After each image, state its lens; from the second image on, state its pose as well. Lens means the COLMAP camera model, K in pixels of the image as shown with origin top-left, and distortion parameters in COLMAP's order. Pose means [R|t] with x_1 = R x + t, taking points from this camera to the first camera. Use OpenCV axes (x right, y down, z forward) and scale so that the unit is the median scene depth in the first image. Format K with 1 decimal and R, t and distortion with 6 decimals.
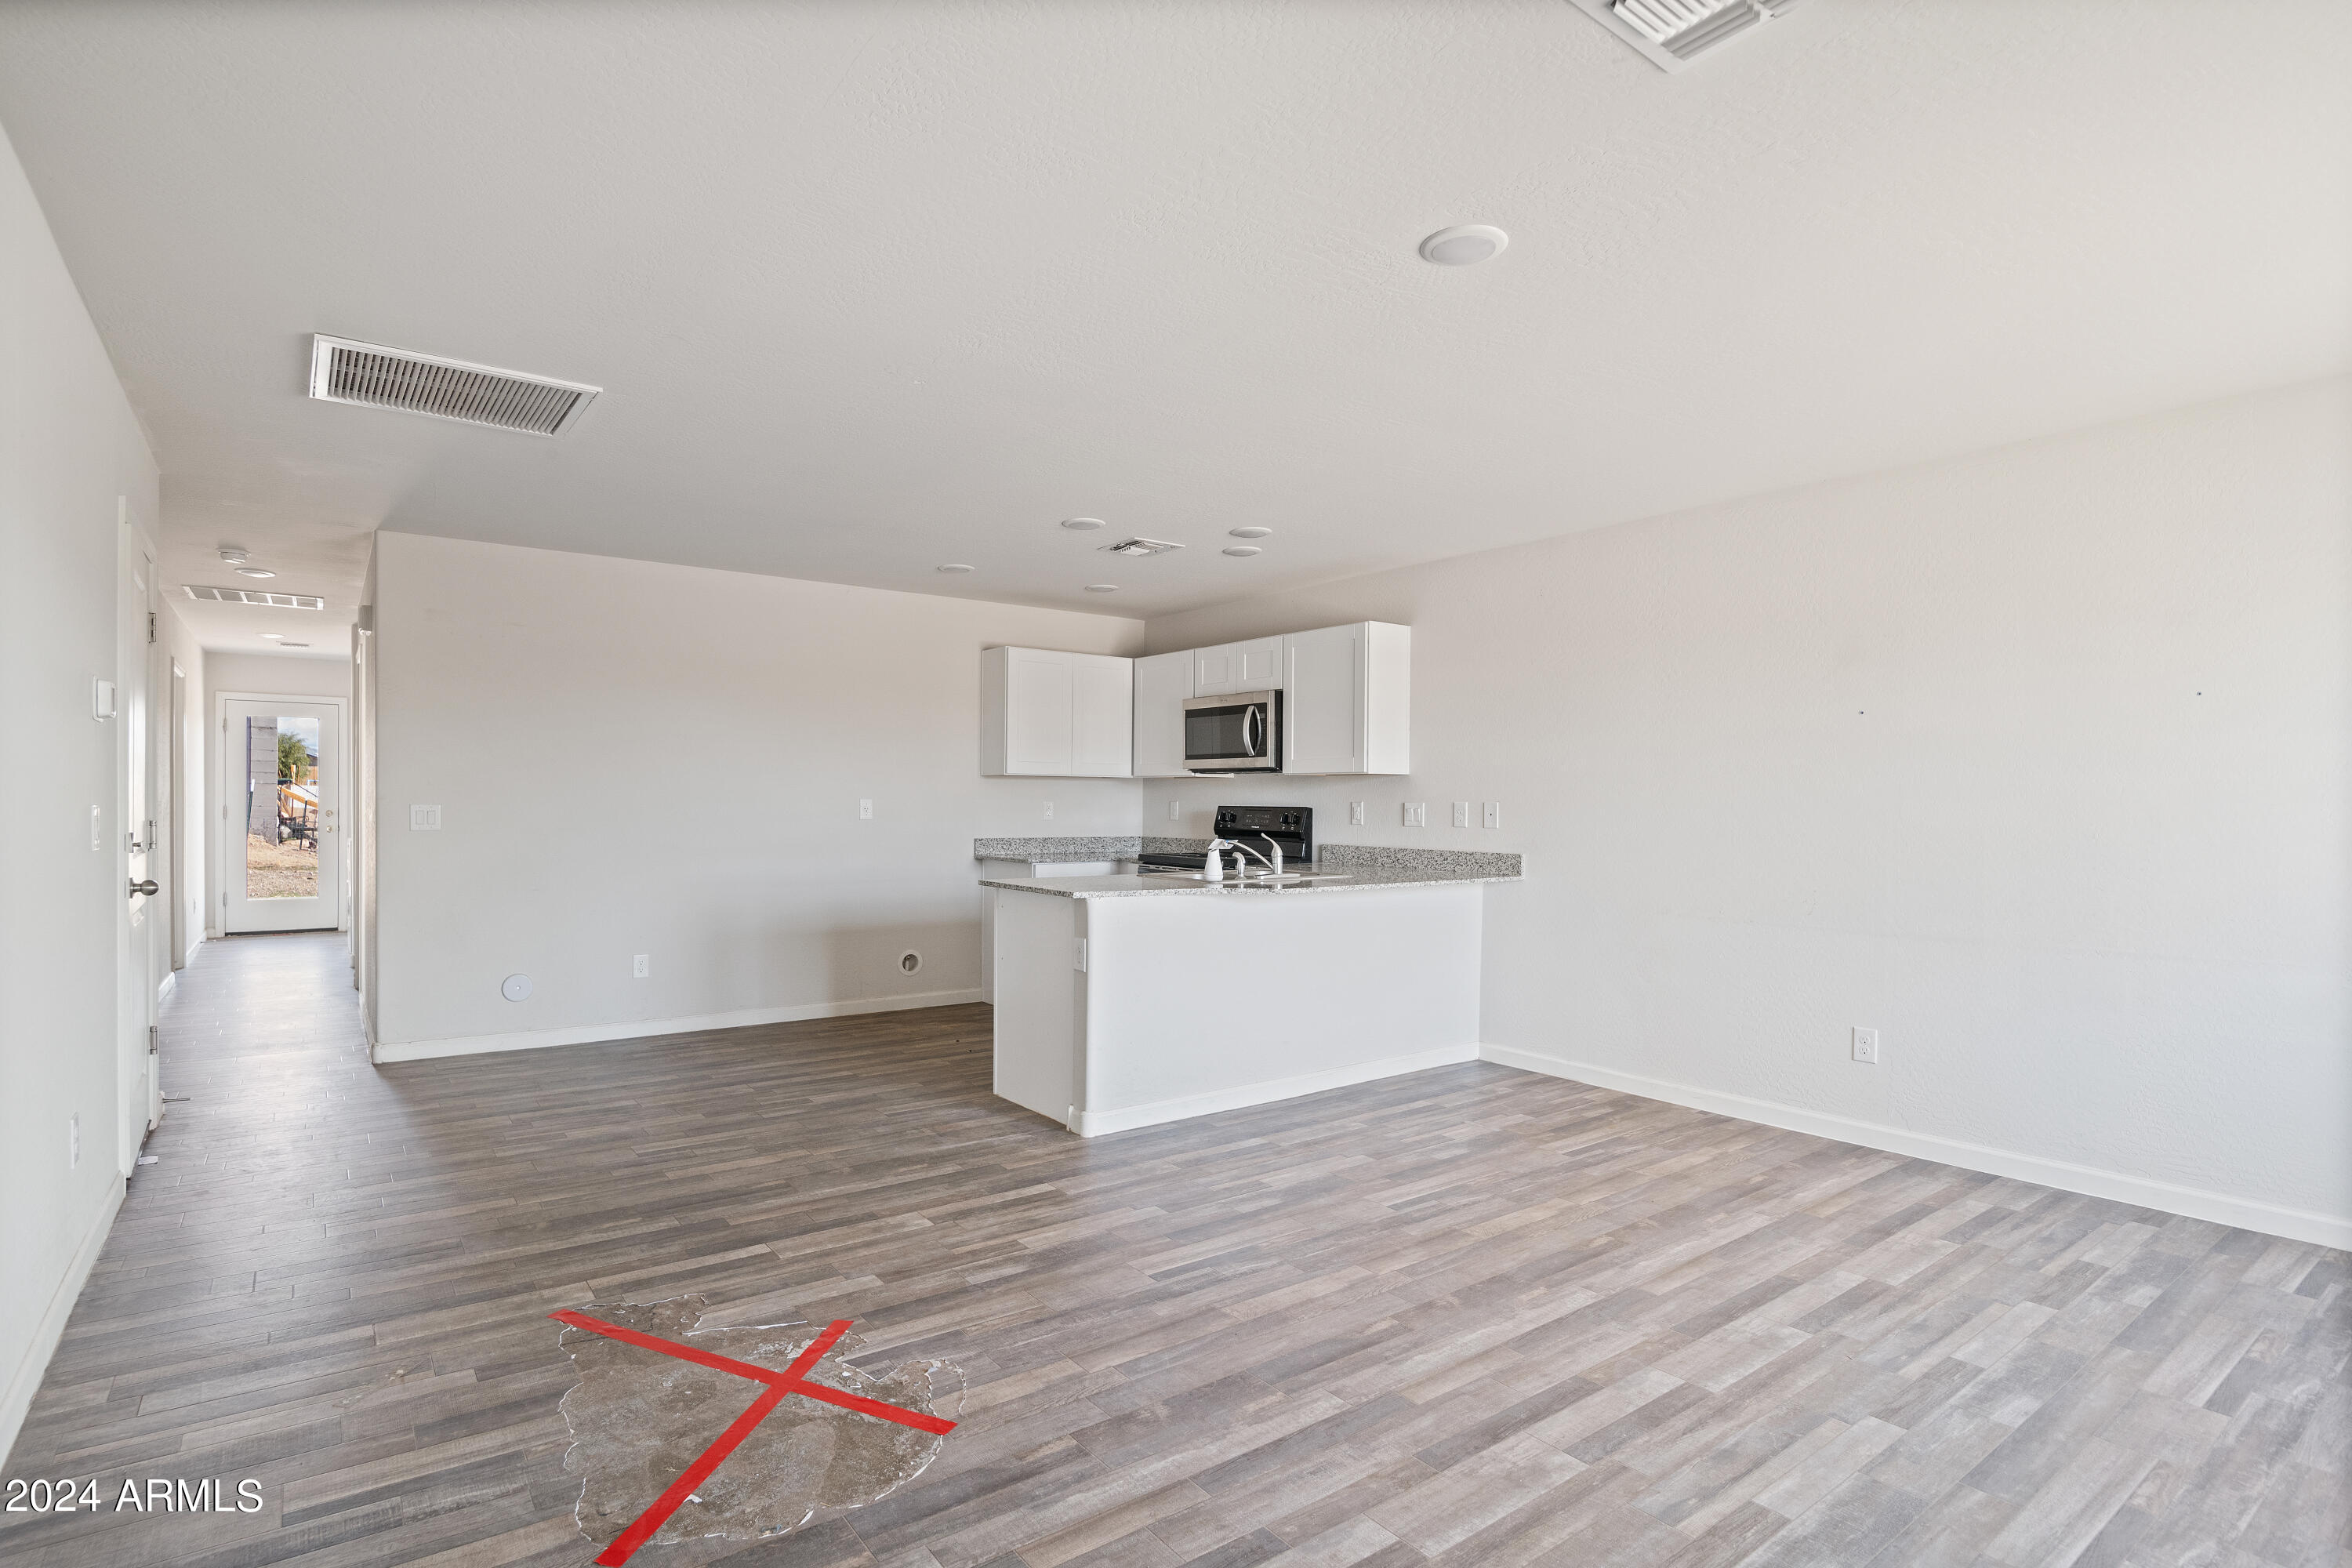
lens RADIAL K [[1153.3, 0, 1155.9], [0, 1153.3, 806.3], [0, 0, 1]] dist [-0.018397, 0.000600]
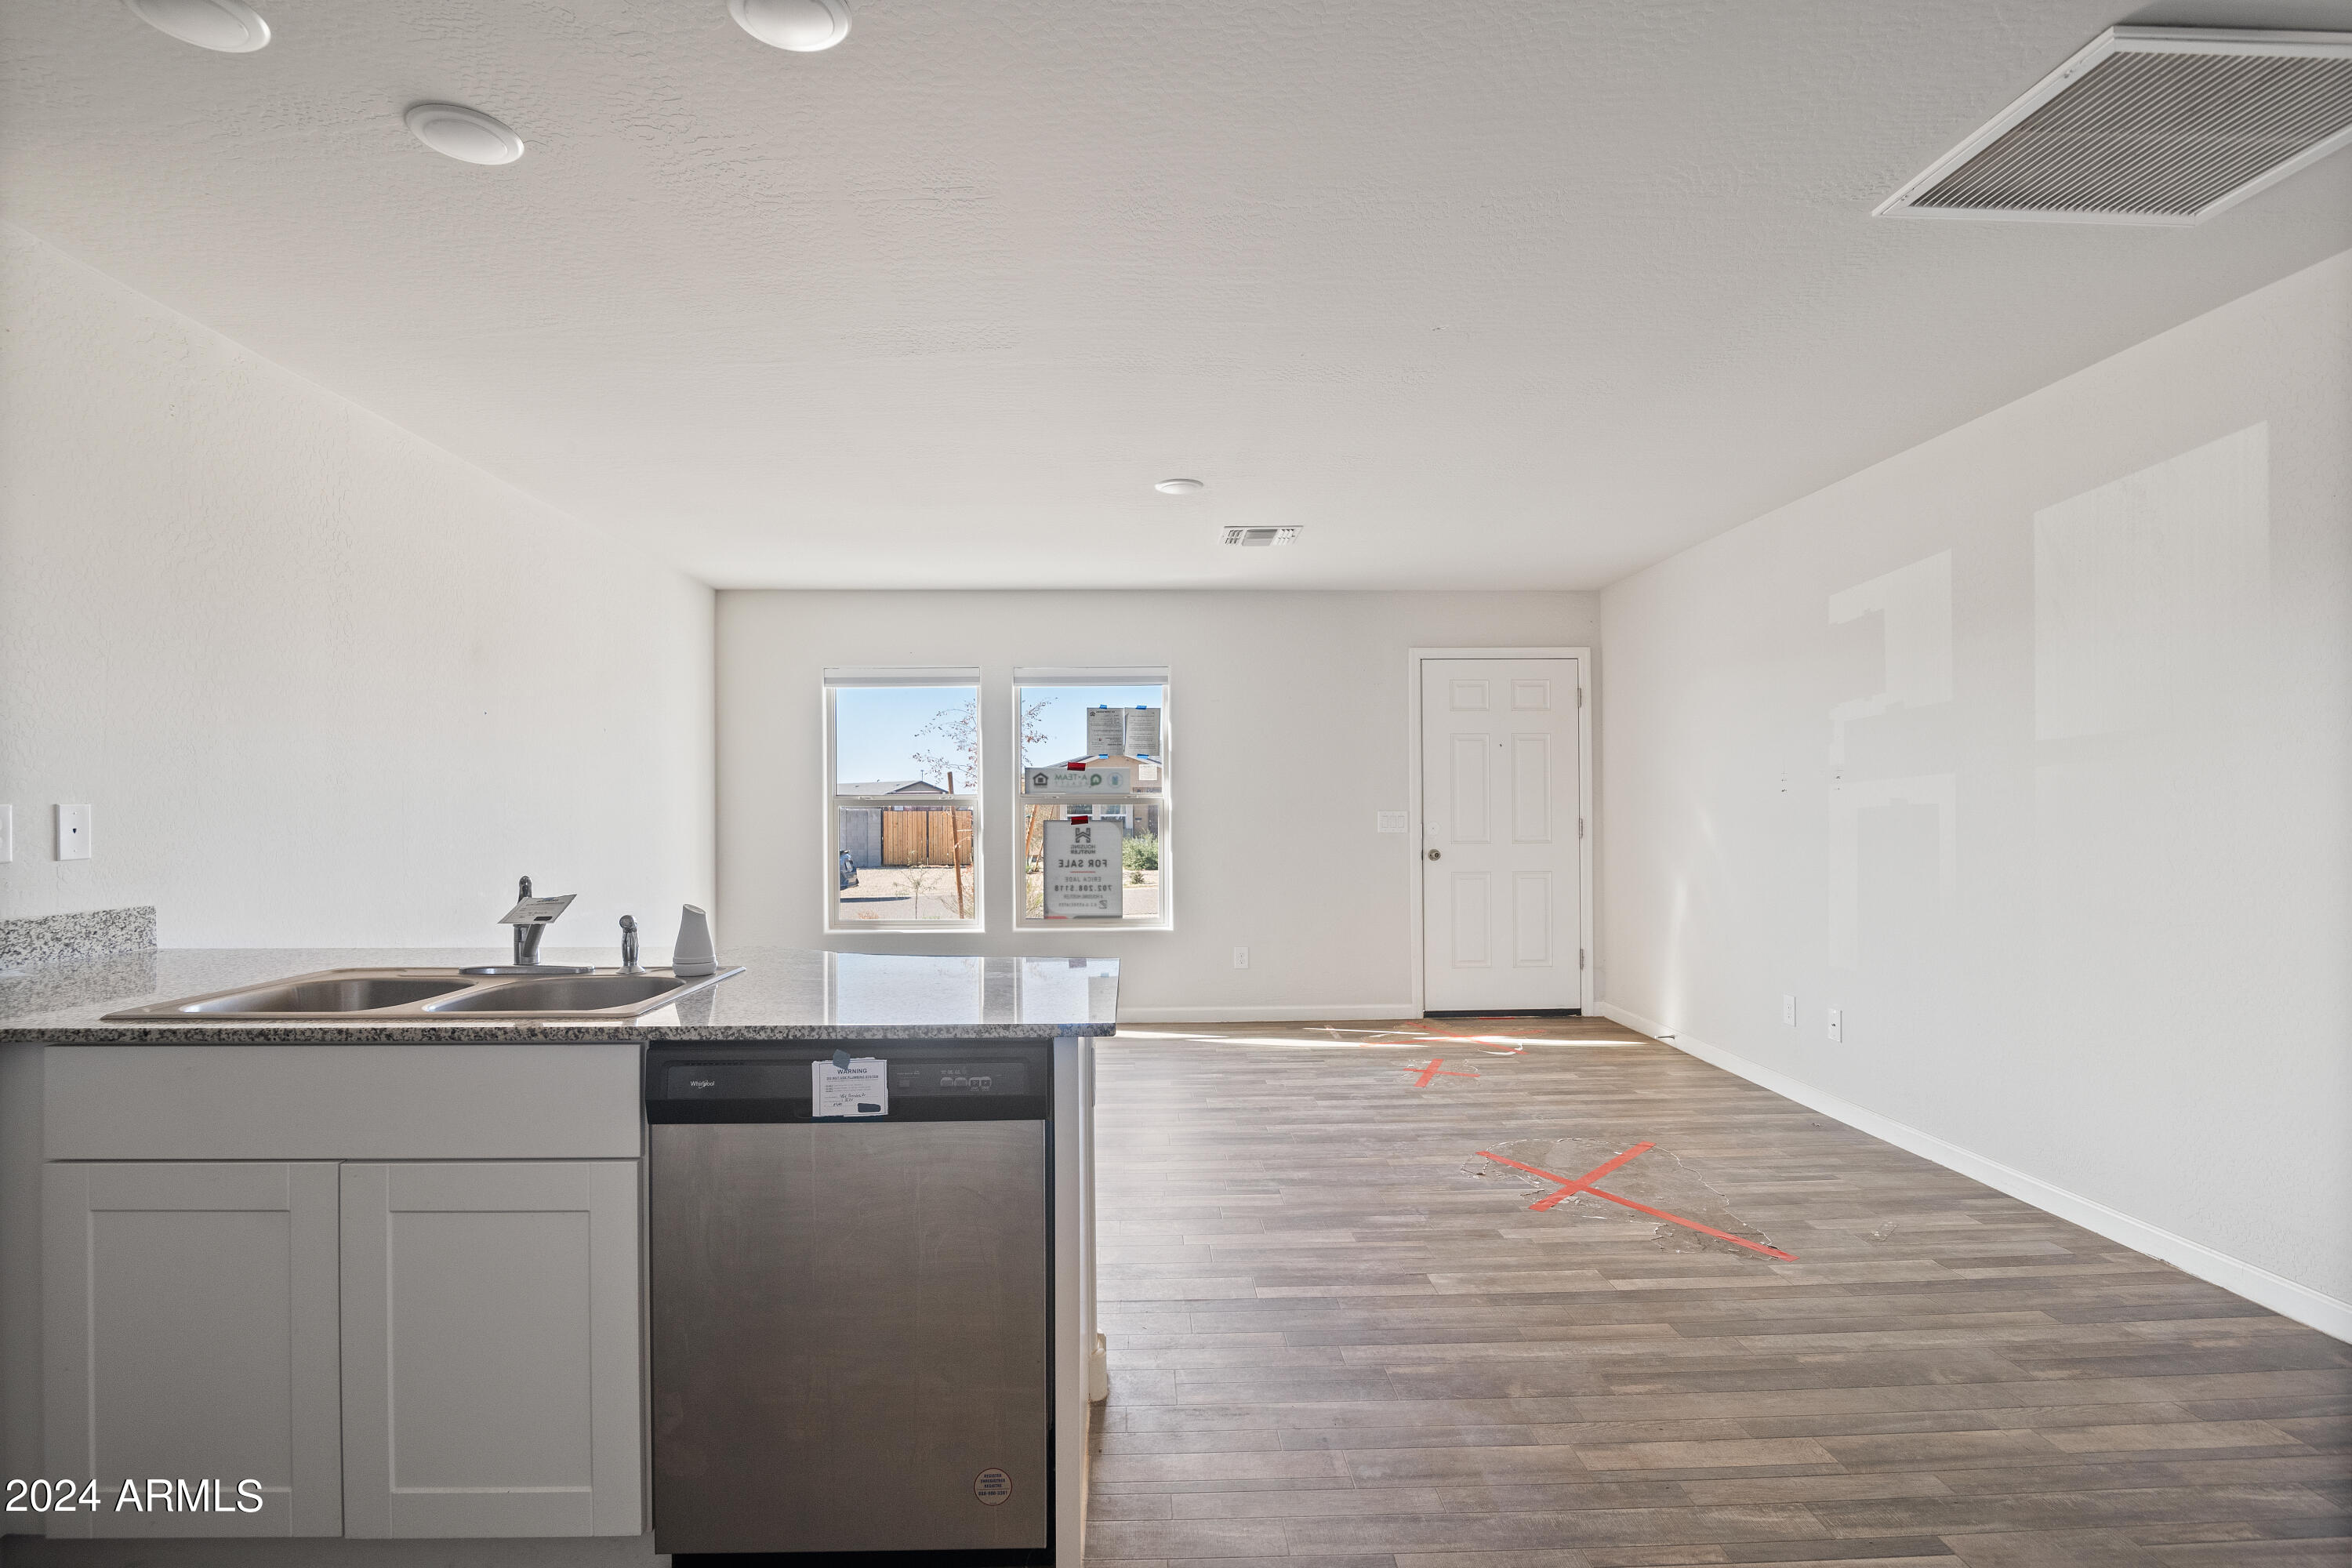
lens RADIAL K [[1145.8, 0, 1165.5], [0, 1145.8, 758.6], [0, 0, 1]] dist [-0.006771, -0.000821]
pose [[-0.821514, 0.020075, 0.569835, -0.439800], [0.001075, 0.999433, -0.033660, -0.007828], [-0.570187, -0.027039, -0.821070, 1.508836]]
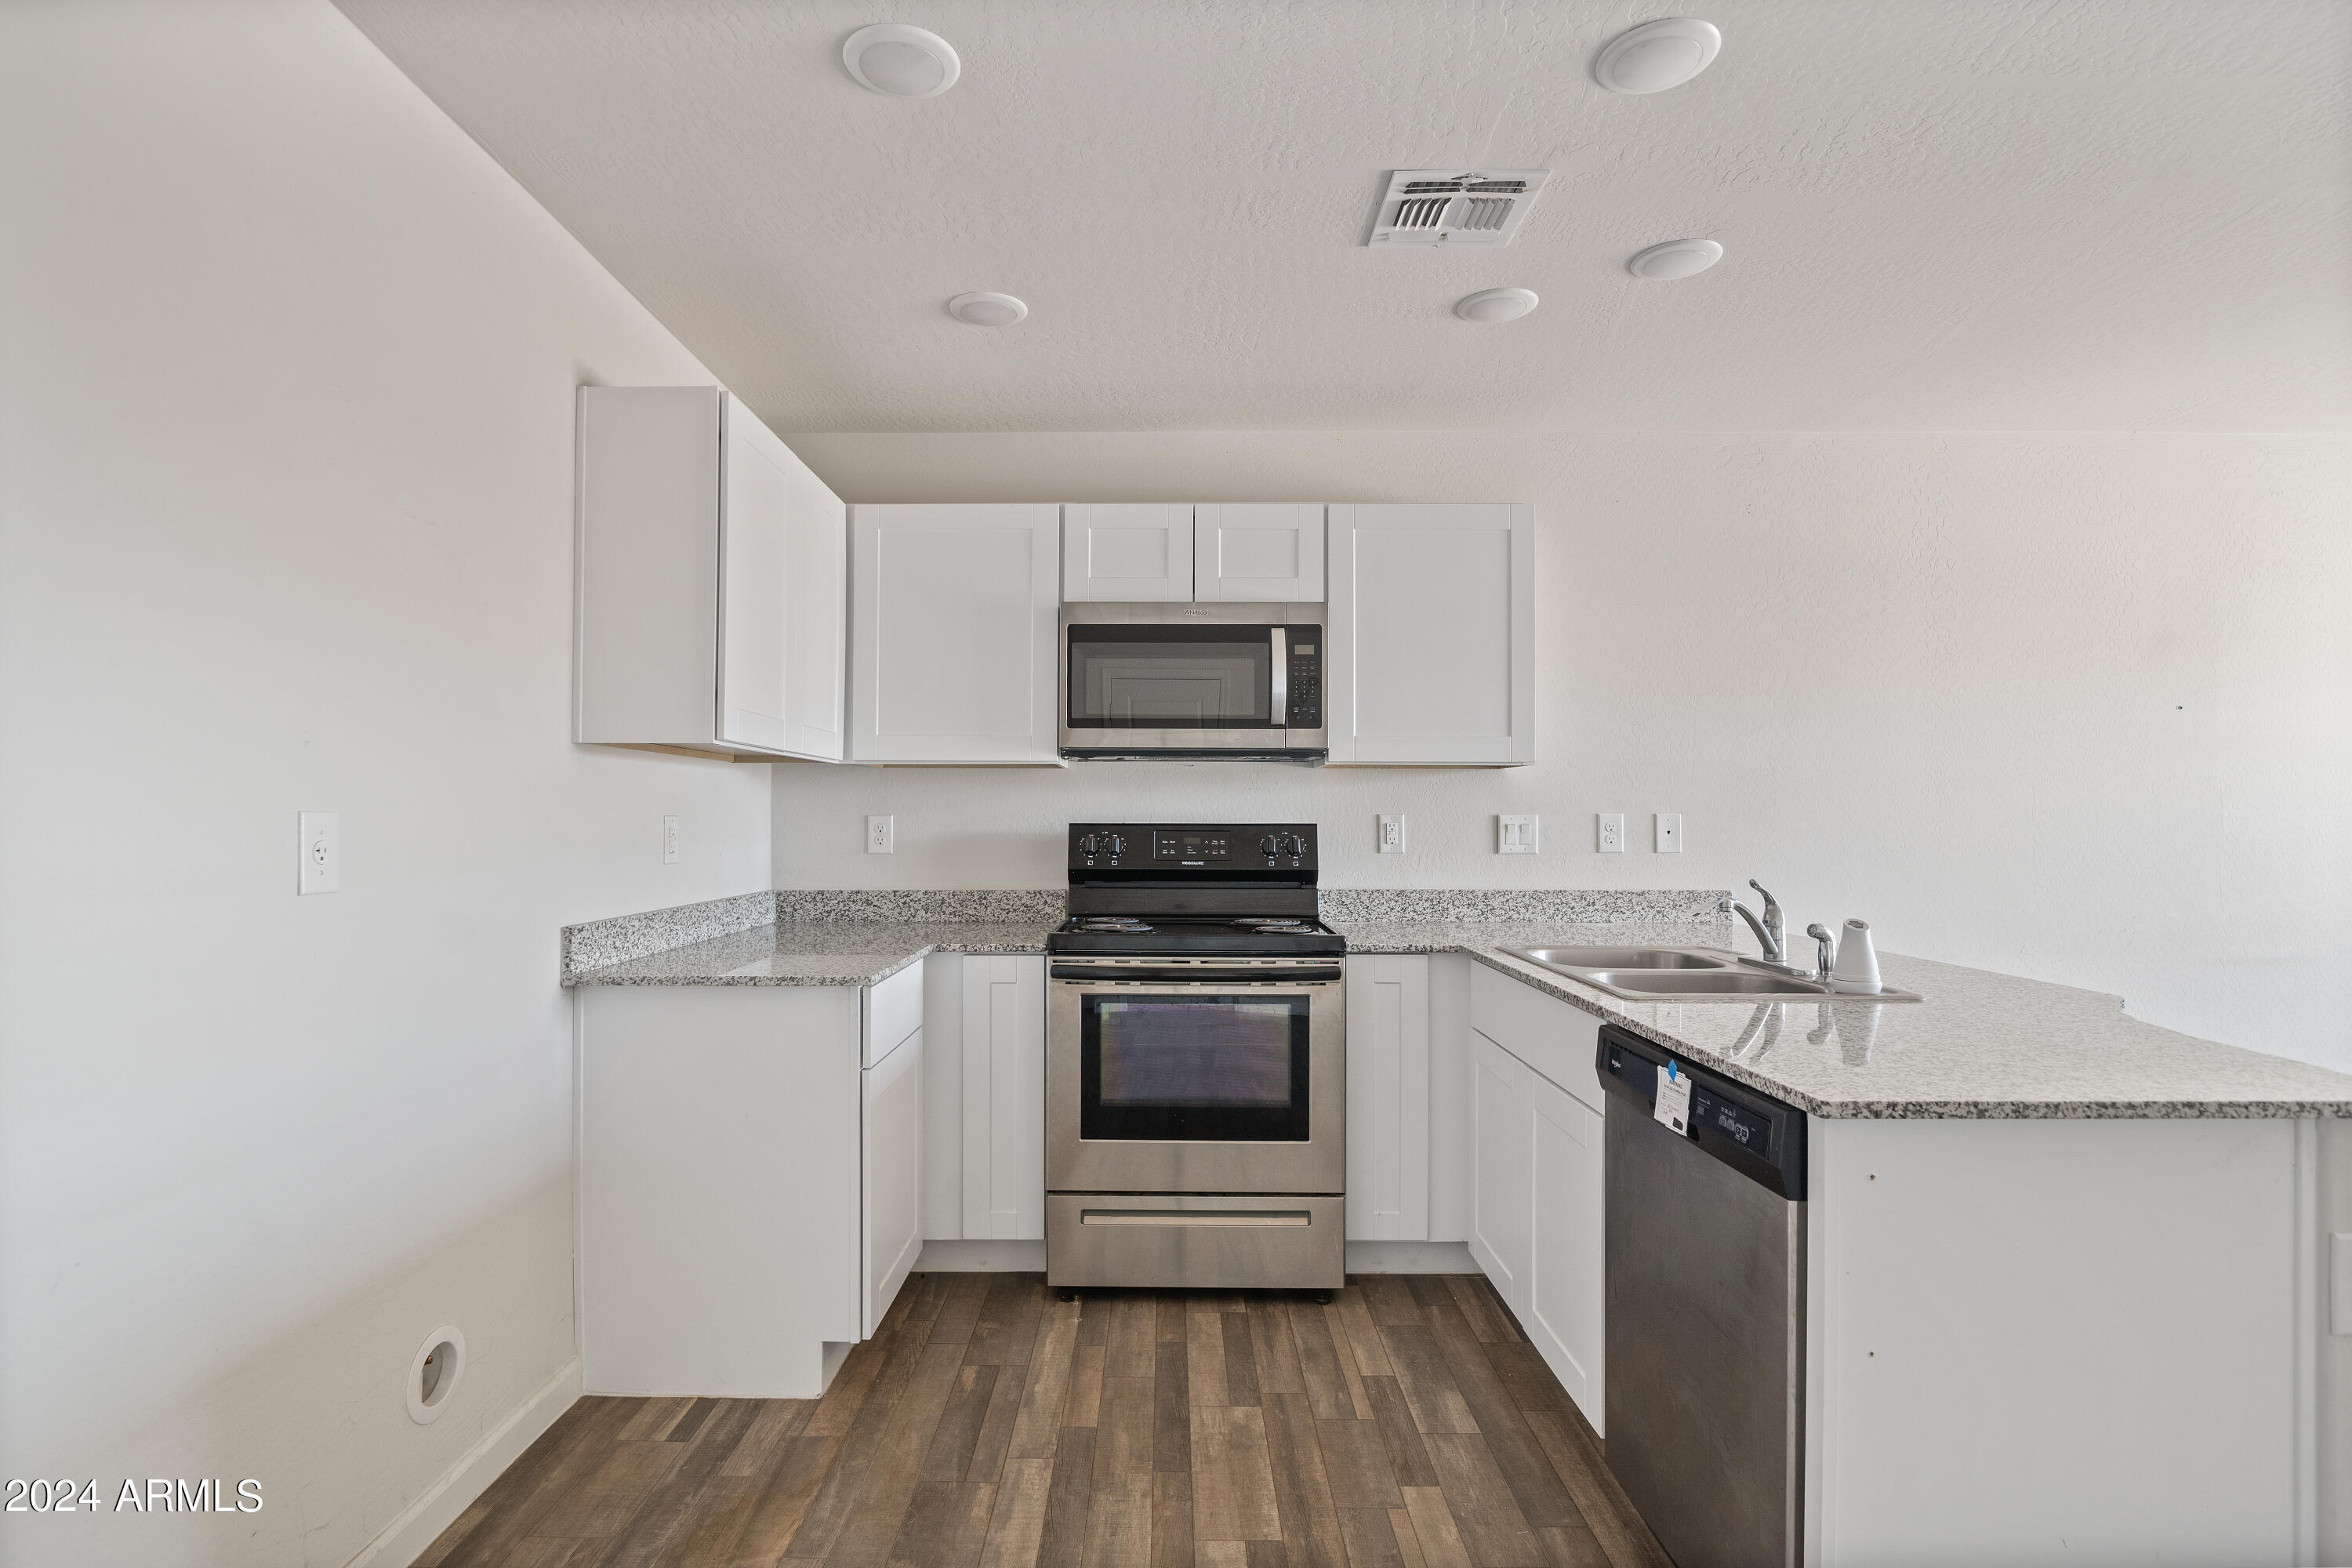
lens RADIAL K [[1153.3, 0, 1155.9], [0, 1153.3, 806.3], [0, 0, 1]] dist [-0.018397, 0.000600]
pose [[0.609643, 0.001232, 0.792675, -0.543594], [0.007514, 0.999945, -0.007332, -0.006778], [-0.792641, 0.010426, 0.609600, 1.114843]]
